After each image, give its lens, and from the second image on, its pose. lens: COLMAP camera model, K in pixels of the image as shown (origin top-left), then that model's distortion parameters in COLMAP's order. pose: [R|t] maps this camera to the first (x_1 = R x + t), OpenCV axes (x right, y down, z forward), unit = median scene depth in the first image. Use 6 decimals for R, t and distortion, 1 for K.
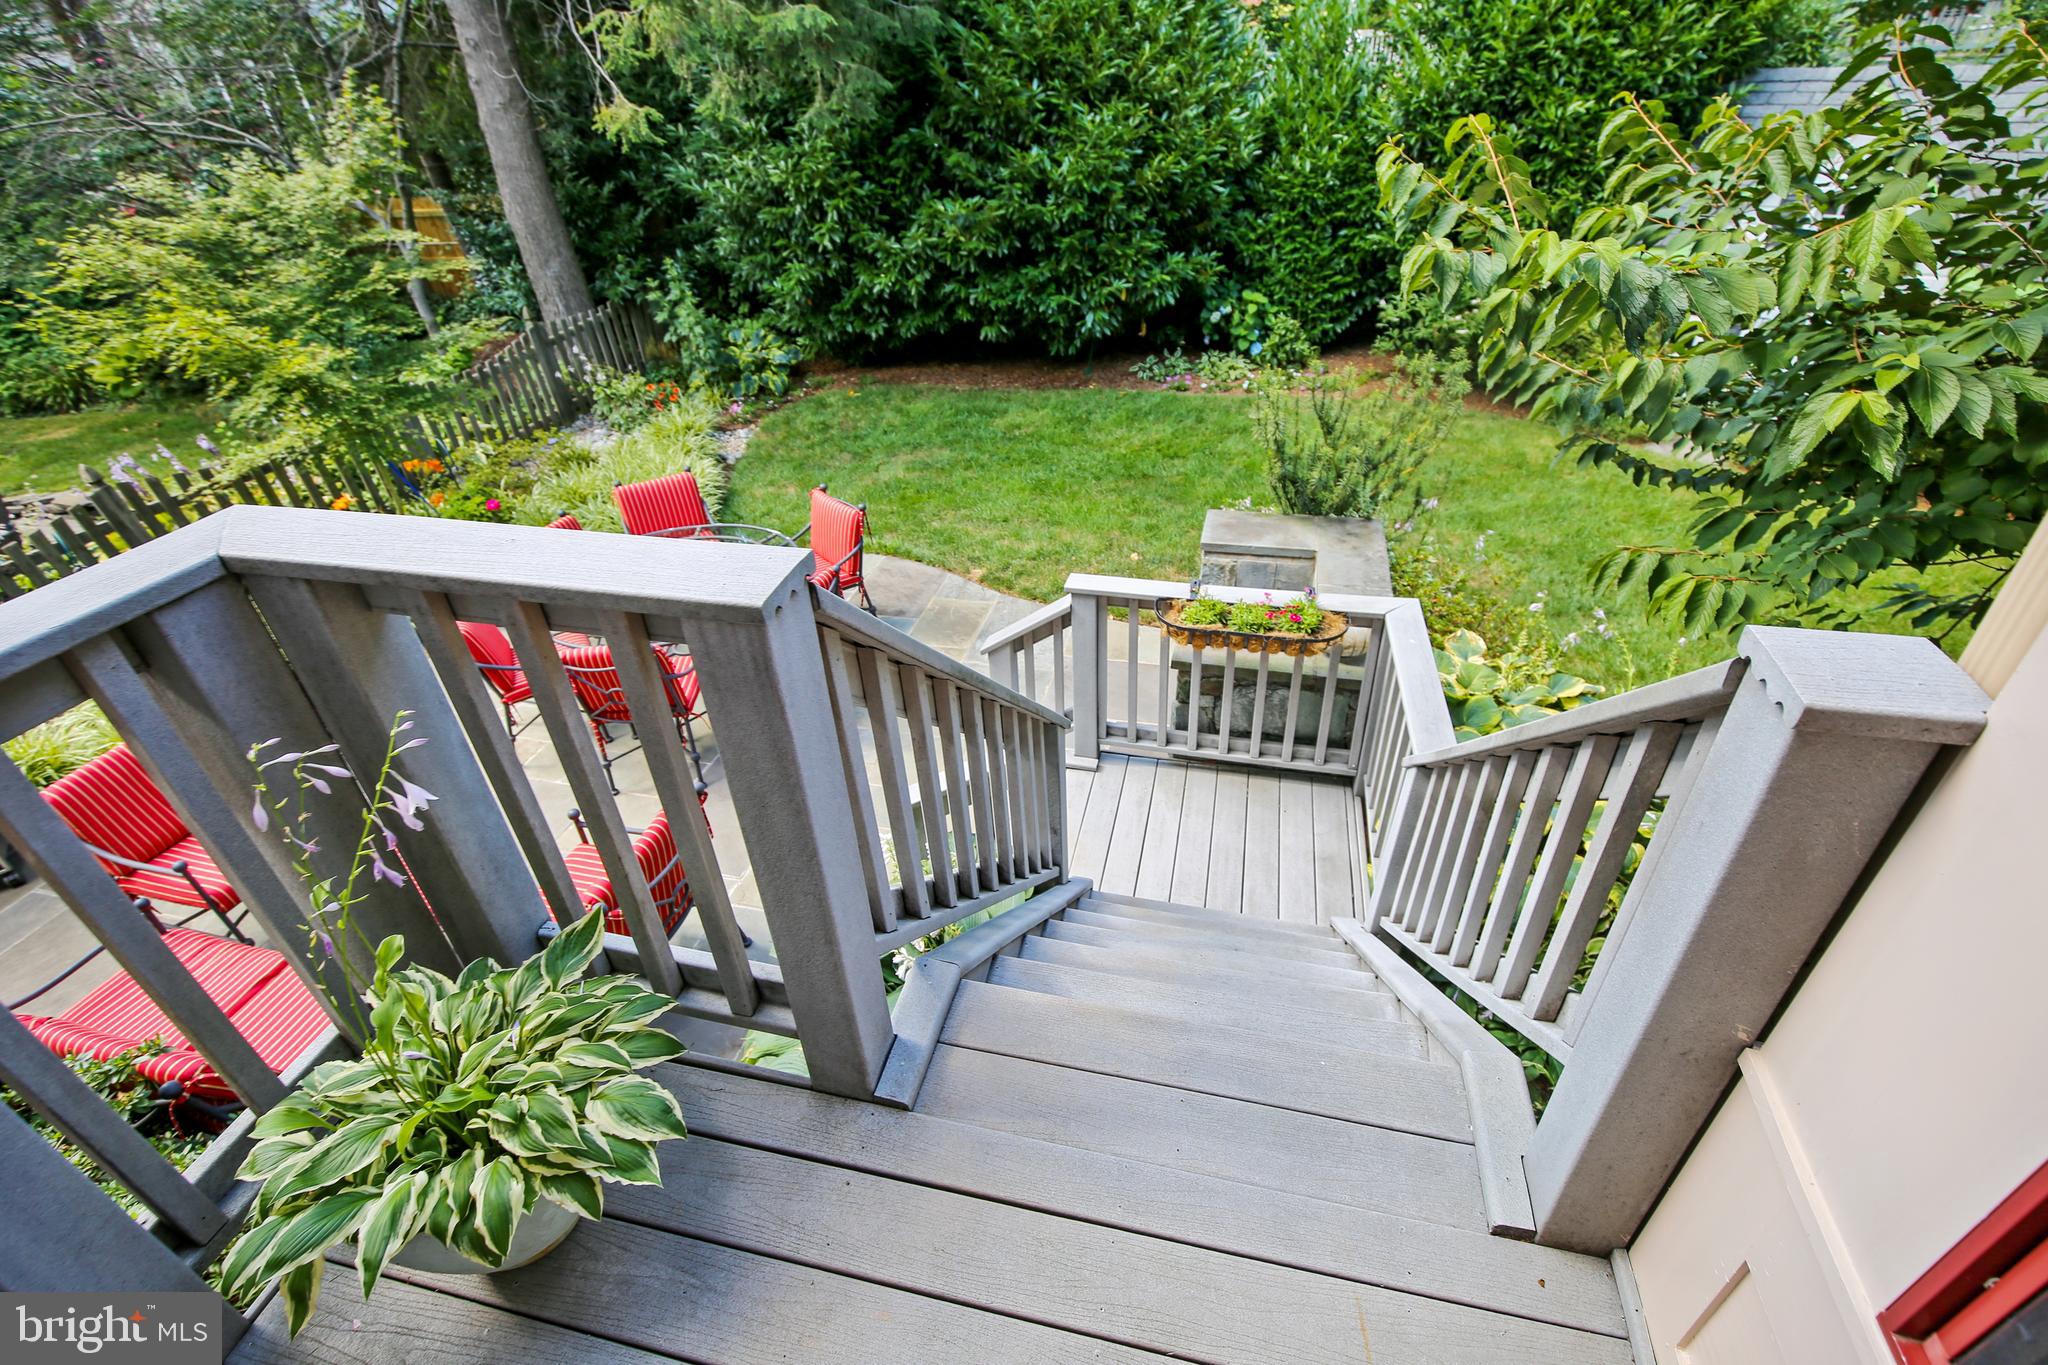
lens RADIAL K [[922.5, 0, 1020.9], [0, 922.5, 692.4], [0, 0, 1]] dist [0.002401, 0.000039]
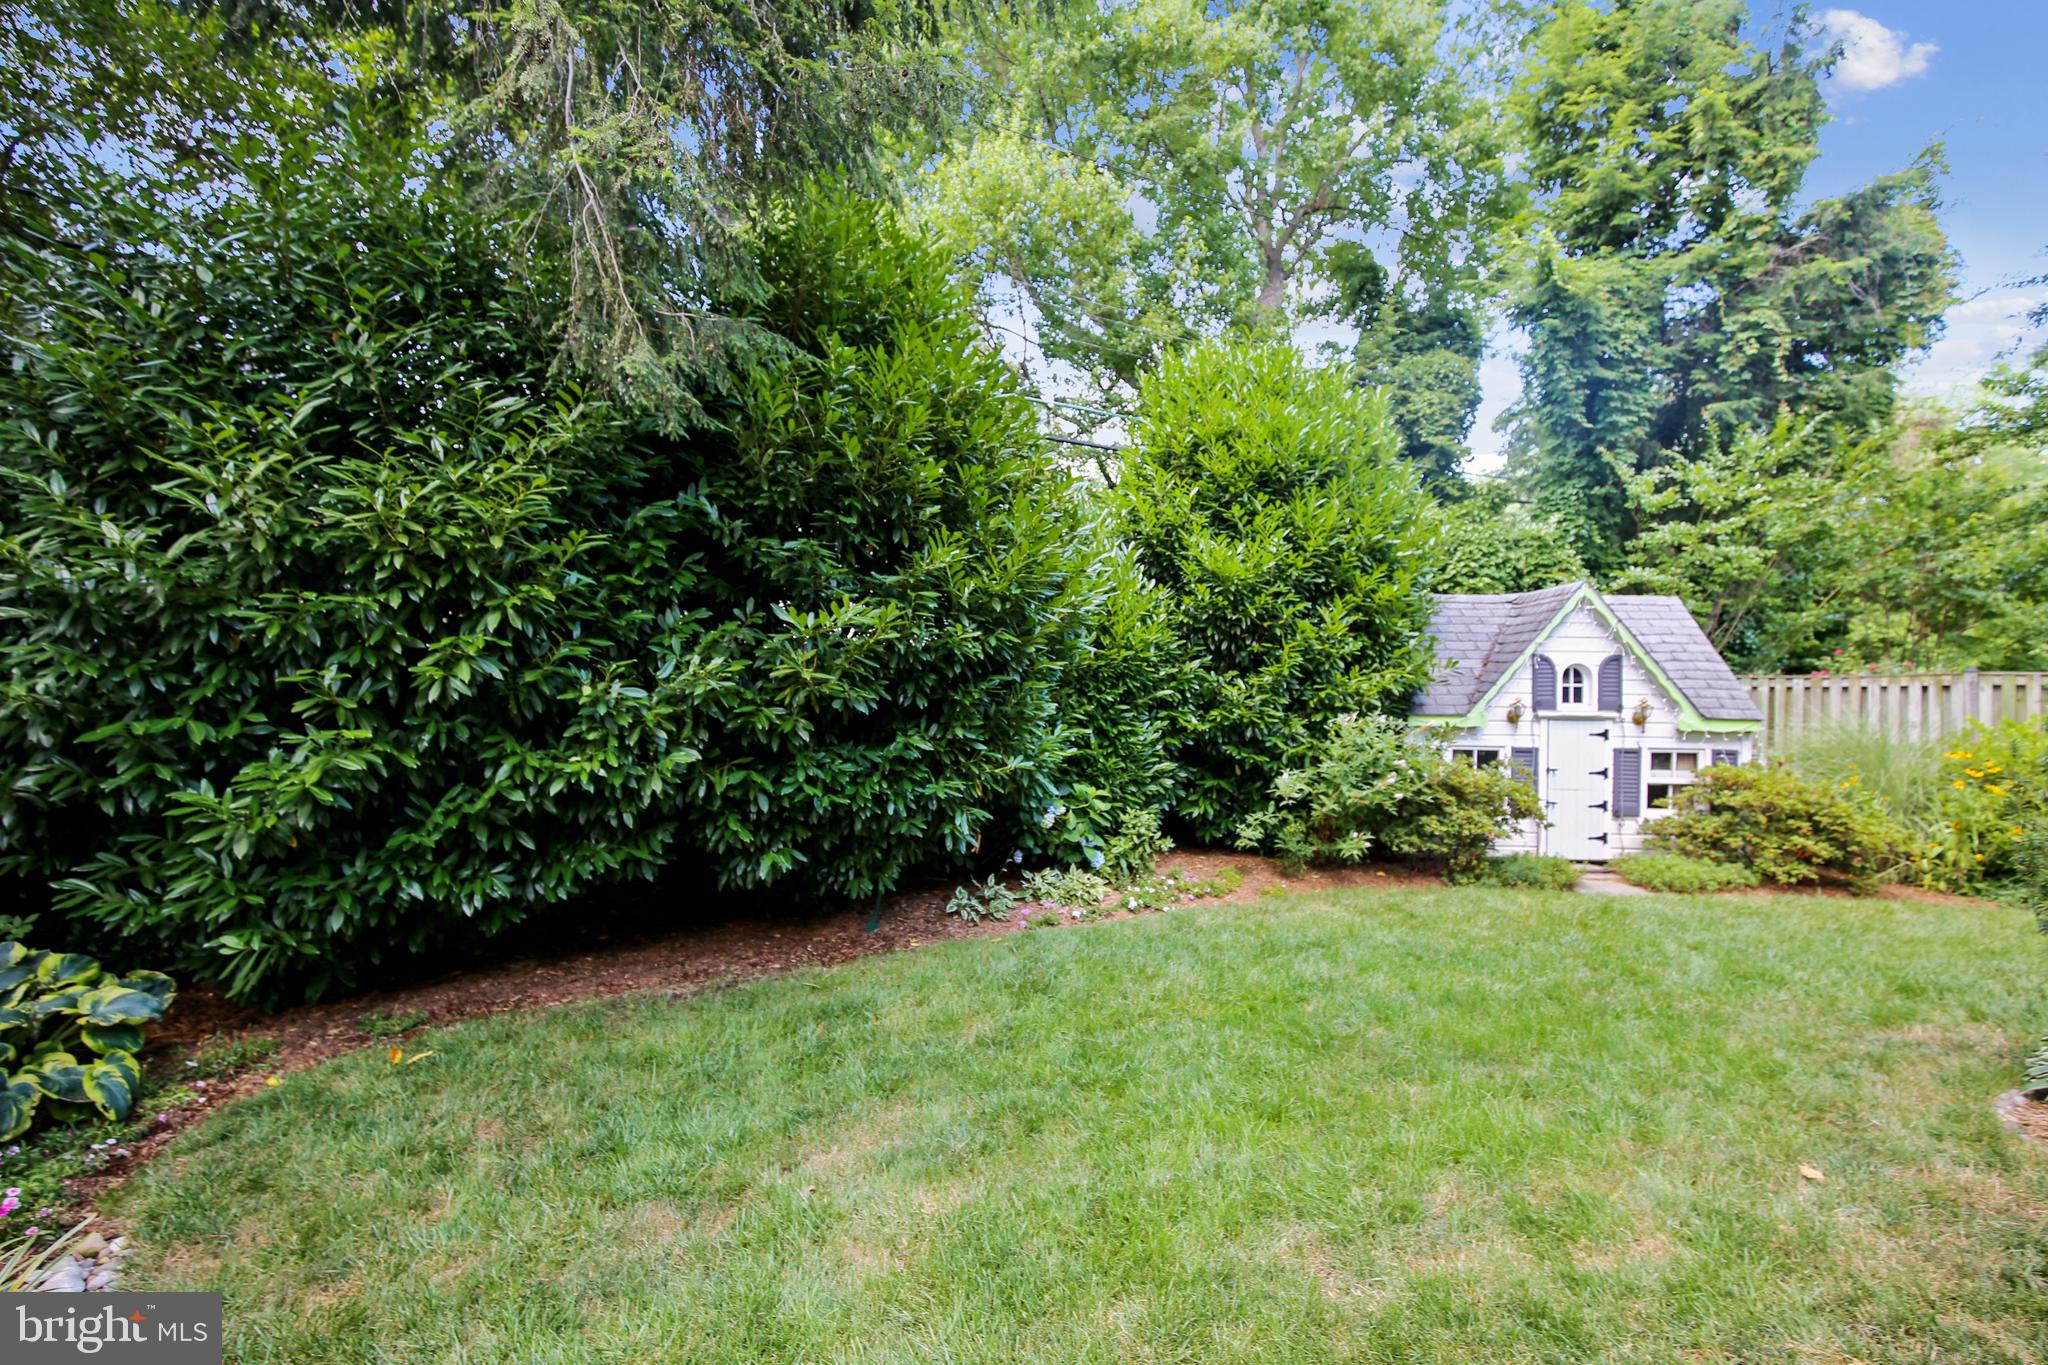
lens RADIAL K [[922.5, 0, 1020.9], [0, 922.5, 692.4], [0, 0, 1]] dist [0.002401, 0.000039]
pose [[0.670488, 0.063104, 0.739231, -0.333340], [0.387880, 0.819548, -0.421770, -0.205266], [-0.632451, 0.569525, 0.525021, 0.606140]]
